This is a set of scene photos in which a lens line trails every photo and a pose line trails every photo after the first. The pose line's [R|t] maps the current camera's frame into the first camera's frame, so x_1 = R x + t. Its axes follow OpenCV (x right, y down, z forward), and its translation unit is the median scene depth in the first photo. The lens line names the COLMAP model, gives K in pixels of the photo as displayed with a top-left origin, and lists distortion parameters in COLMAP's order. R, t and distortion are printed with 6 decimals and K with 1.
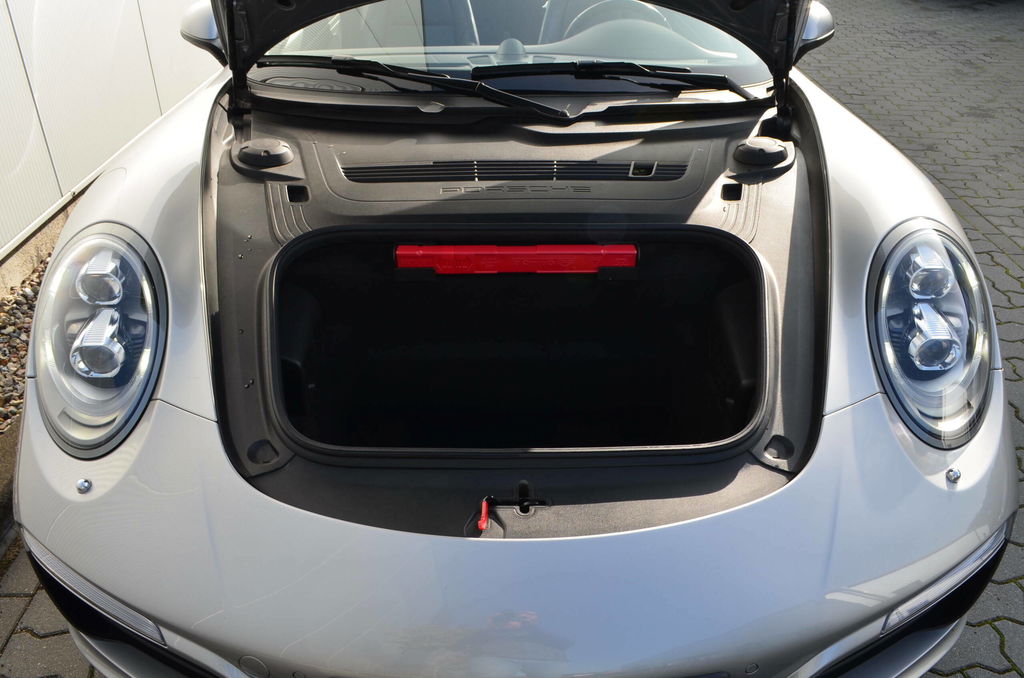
lens RADIAL K [[816.3, 0, 517.8], [0, 816.3, 347.8], [0, 0, 1]] dist [-0.087696, 0.015800]
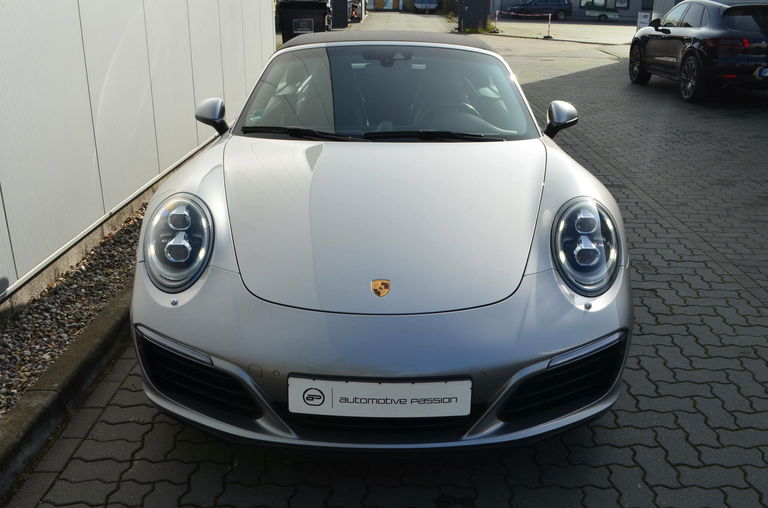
lens RADIAL K [[739.6, 0, 386.0], [0, 739.6, 262.4], [0, 0, 1]] dist [-0.068131, 0.000000]
pose [[0.999459, 0.015731, -0.028888, 0.053397], [-0.021570, 0.976479, -0.214533, 0.349222], [0.024833, 0.215040, 0.976289, -0.673573]]
